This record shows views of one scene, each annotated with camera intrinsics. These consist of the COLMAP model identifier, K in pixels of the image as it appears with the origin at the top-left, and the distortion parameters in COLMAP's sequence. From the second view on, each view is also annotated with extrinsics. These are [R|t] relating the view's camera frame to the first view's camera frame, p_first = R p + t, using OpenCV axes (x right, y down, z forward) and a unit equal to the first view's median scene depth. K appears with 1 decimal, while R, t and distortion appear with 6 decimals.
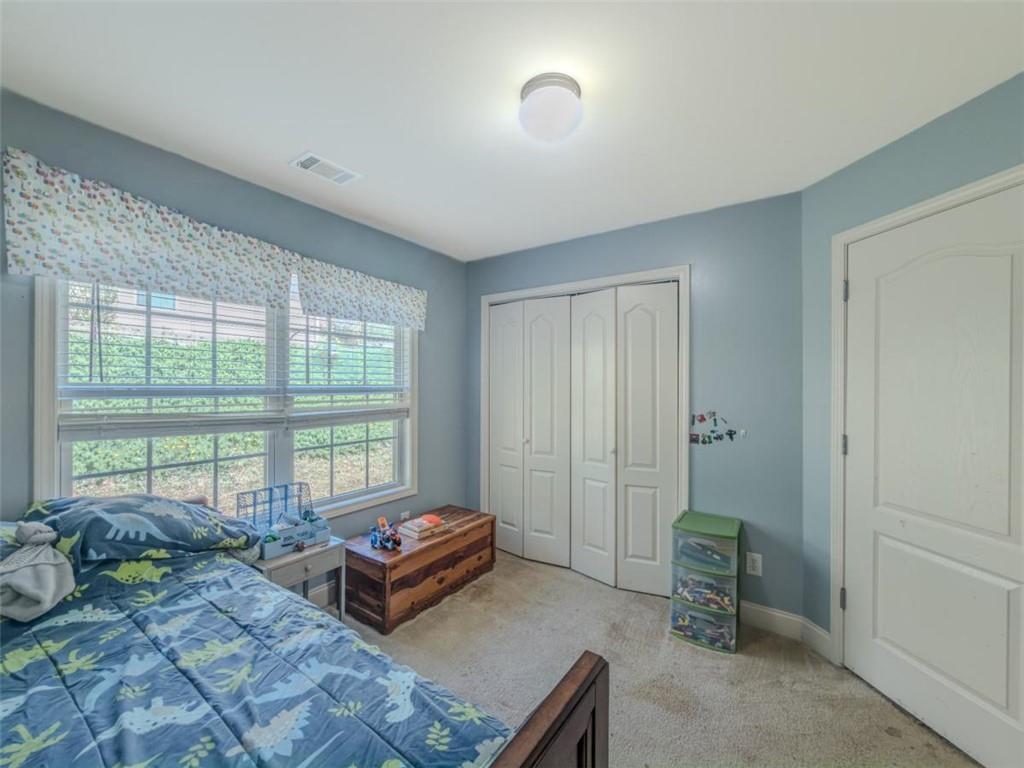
lens RADIAL K [[412.4, 0, 515.4], [0, 412.4, 382.4], [0, 0, 1]] dist [-0.005717, 0.000269]
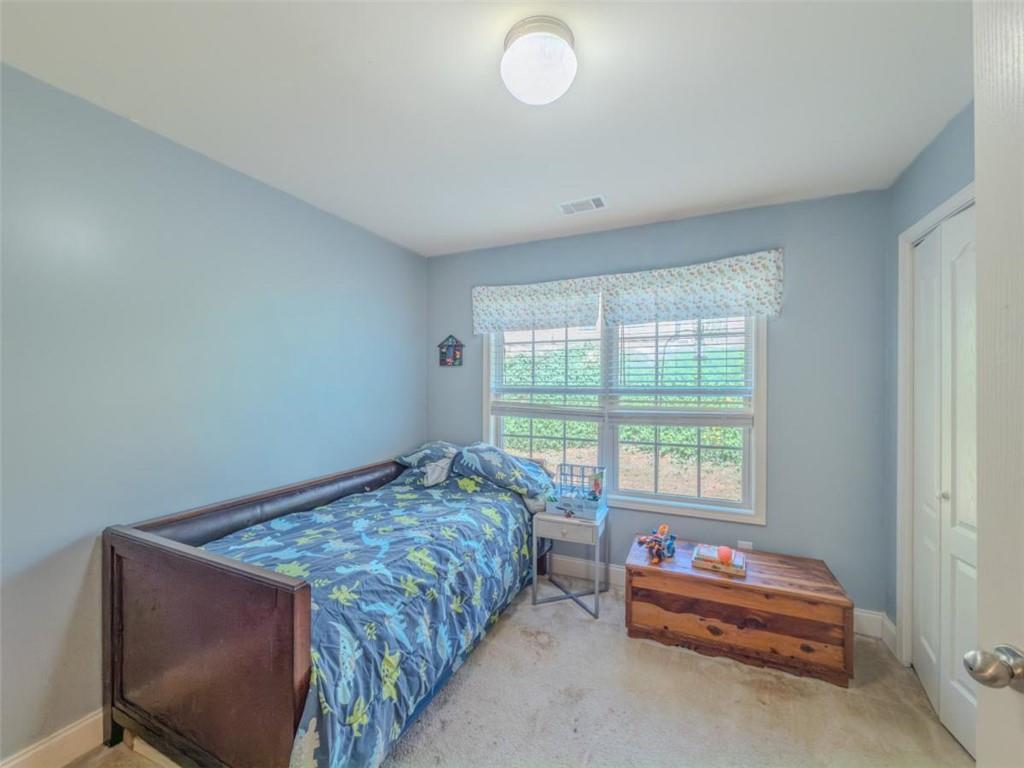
lens RADIAL K [[412.4, 0, 515.7], [0, 412.4, 385.6], [0, 0, 1]] dist [-0.005717, 0.000269]
pose [[0.178397, -0.002996, -0.983954, 0.554986], [0.003196, 0.999992, -0.002465, 0.006580], [0.983953, -0.002705, 0.178405, 0.494755]]
